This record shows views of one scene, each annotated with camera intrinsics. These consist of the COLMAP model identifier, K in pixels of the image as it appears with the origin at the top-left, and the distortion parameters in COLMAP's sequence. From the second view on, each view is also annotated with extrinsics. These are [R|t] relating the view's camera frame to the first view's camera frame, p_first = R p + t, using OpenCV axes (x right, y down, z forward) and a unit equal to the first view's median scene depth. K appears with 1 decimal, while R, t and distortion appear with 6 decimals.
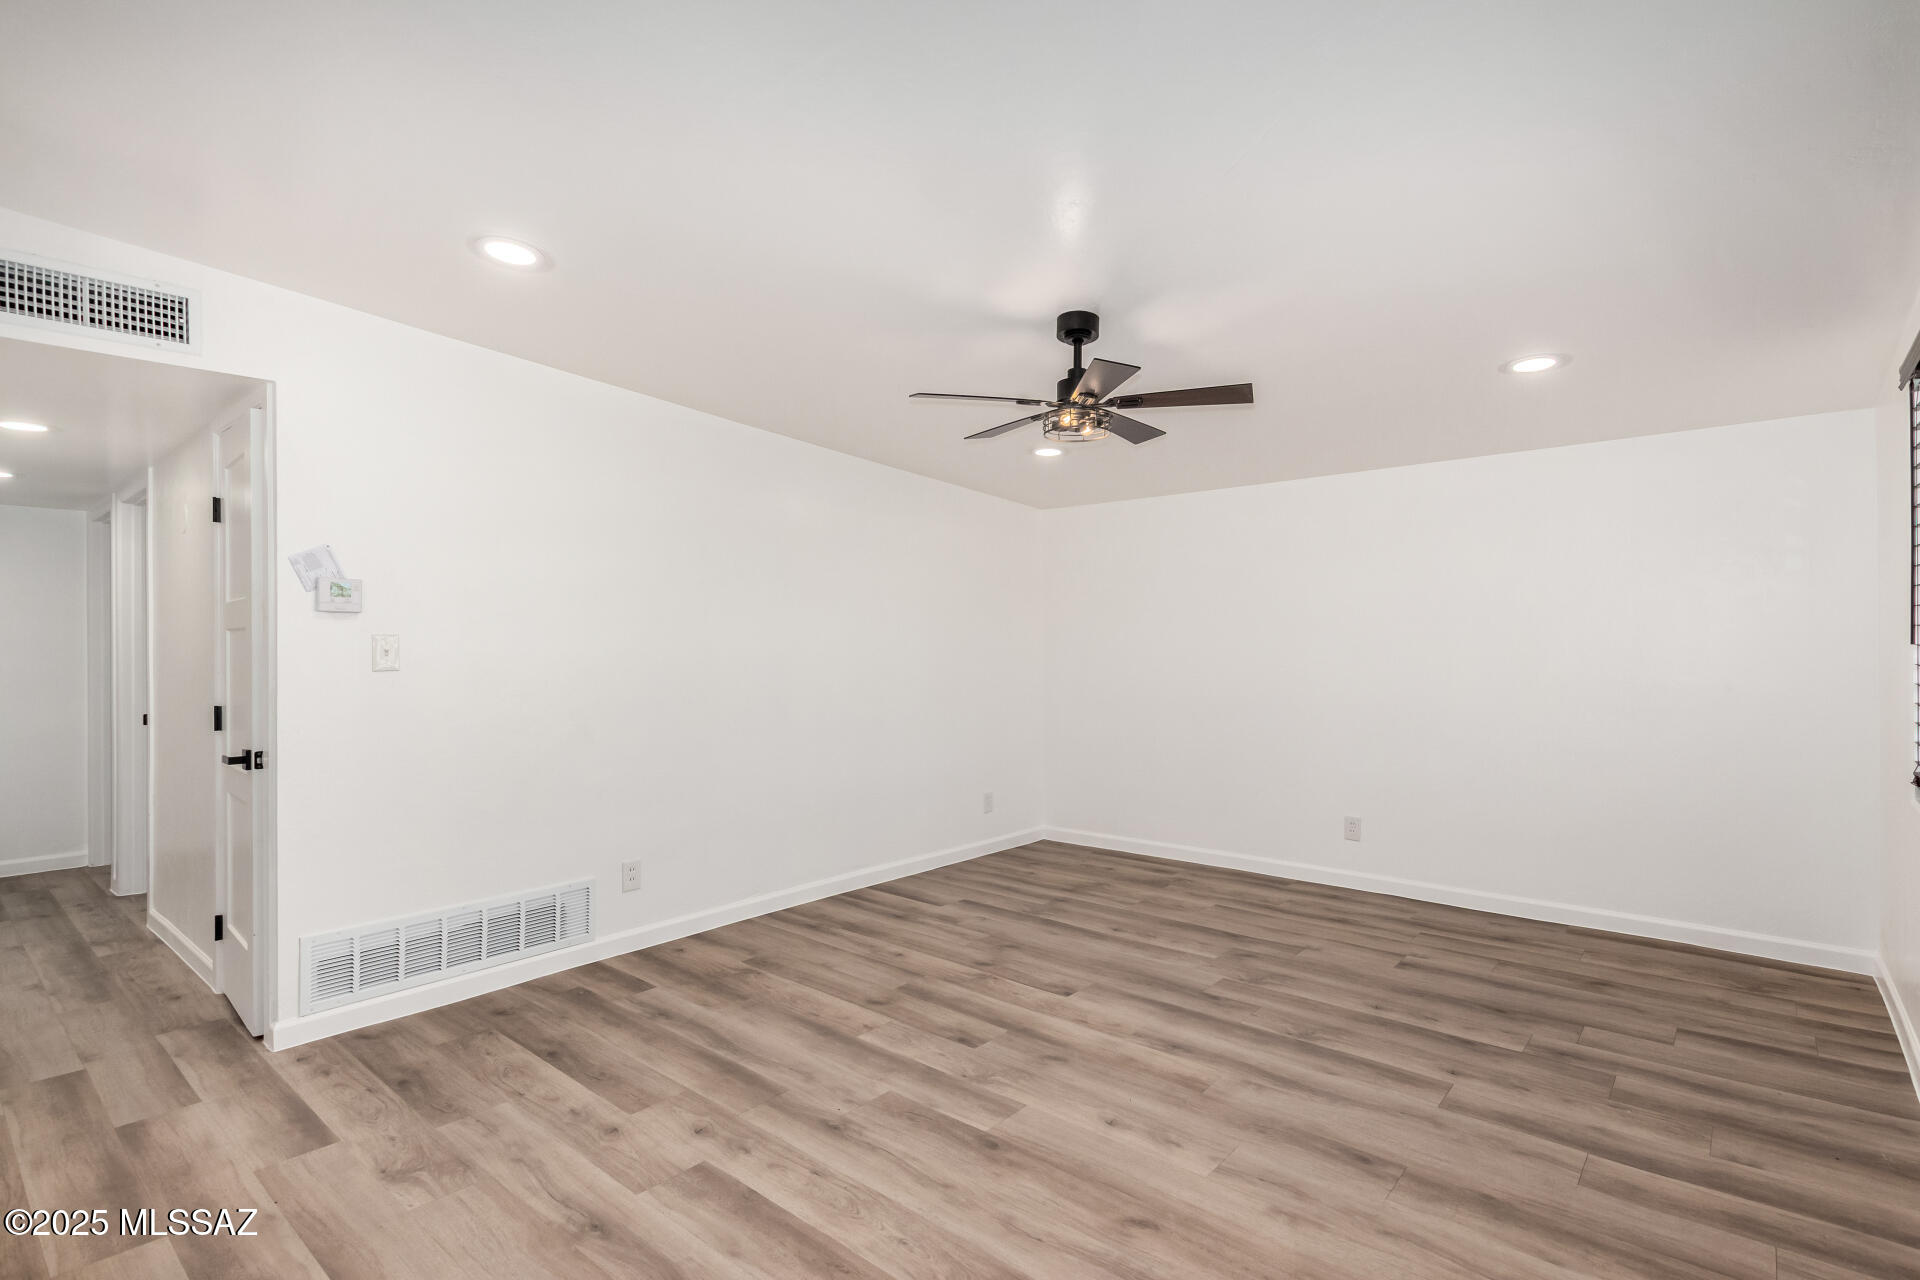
lens RADIAL K [[916.1, 0, 974.1], [0, 916.1, 622.4], [0, 0, 1]] dist [0.006794, -0.002441]
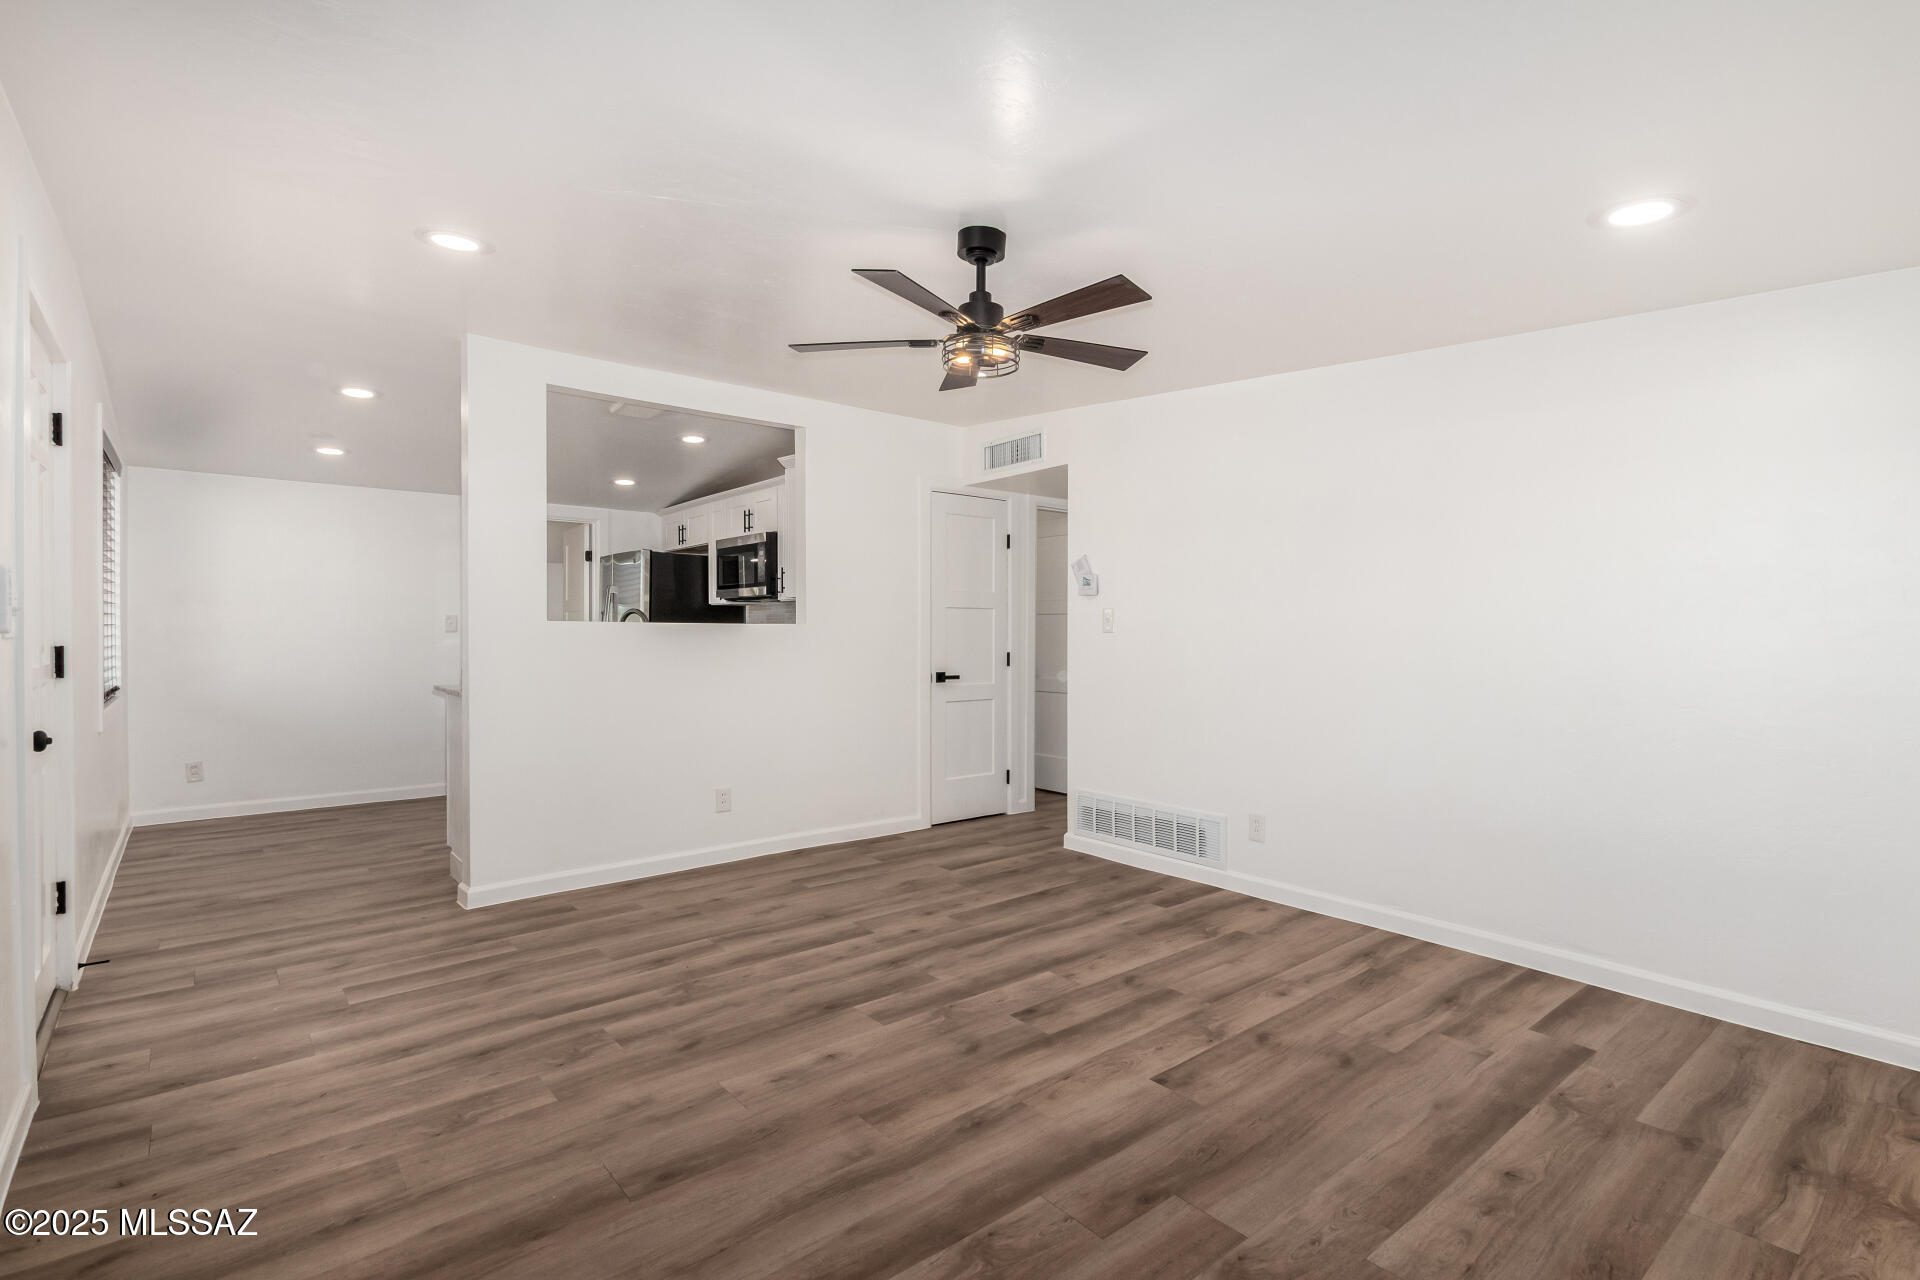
lens RADIAL K [[916.1, 0, 989.4], [0, 916.1, 619.6], [0, 0, 1]] dist [0.006794, -0.002441]
pose [[-0.160803, -0.008246, -0.986952, 0.874114], [0.020520, 0.999721, -0.011696, 0.043793], [0.986773, -0.022133, -0.160588, 1.019000]]
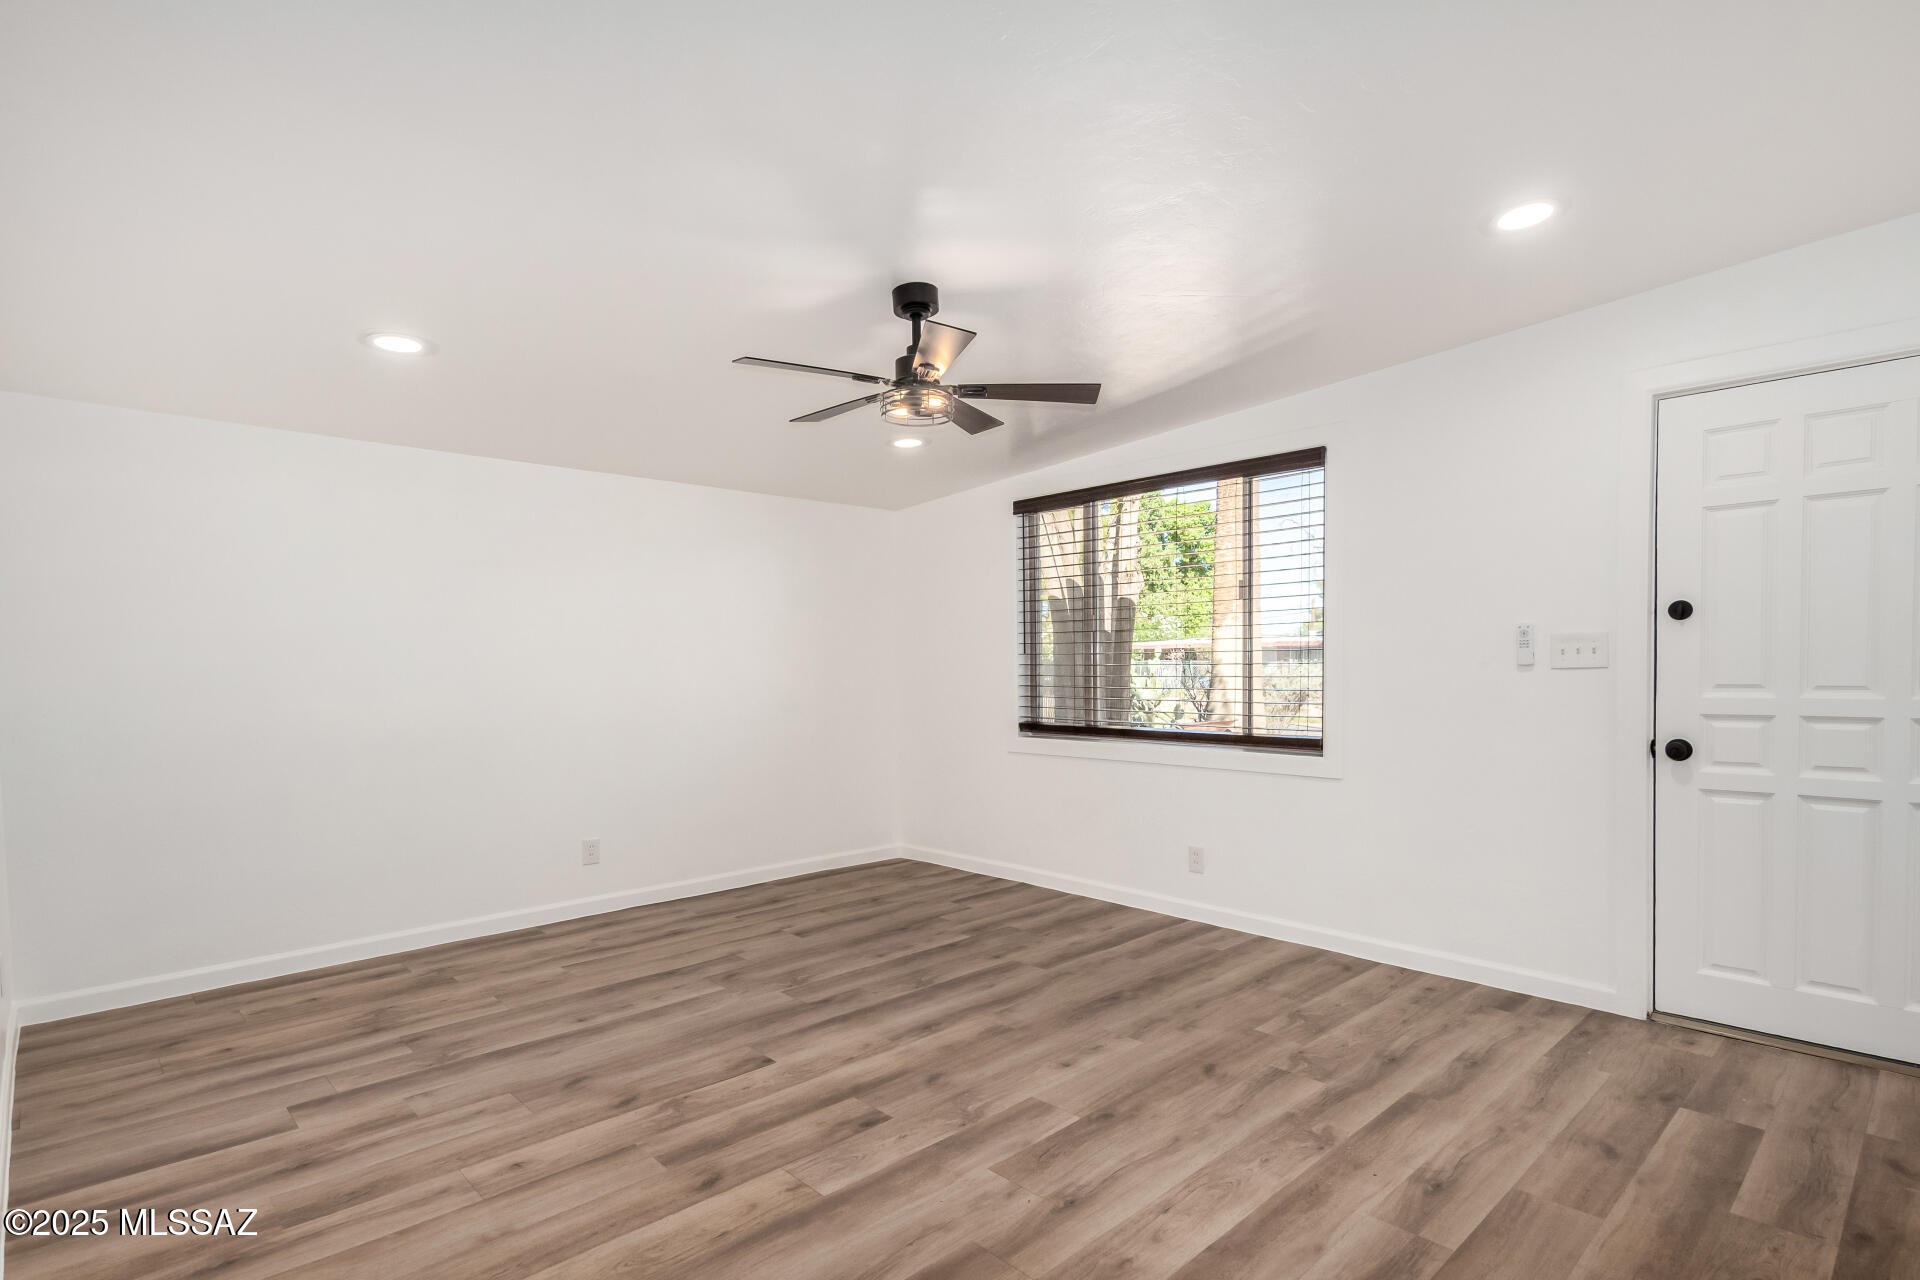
lens RADIAL K [[959.2, 0, 982.5], [0, 959.2, 656.7], [0, 0, 1]] dist [0.010254, -0.000646]
pose [[0.098019, 0.009281, 0.995141, -0.779087], [-0.013386, 0.999878, -0.008007, 0.040682], [-0.995095, -0.012536, 0.098131, 0.743306]]
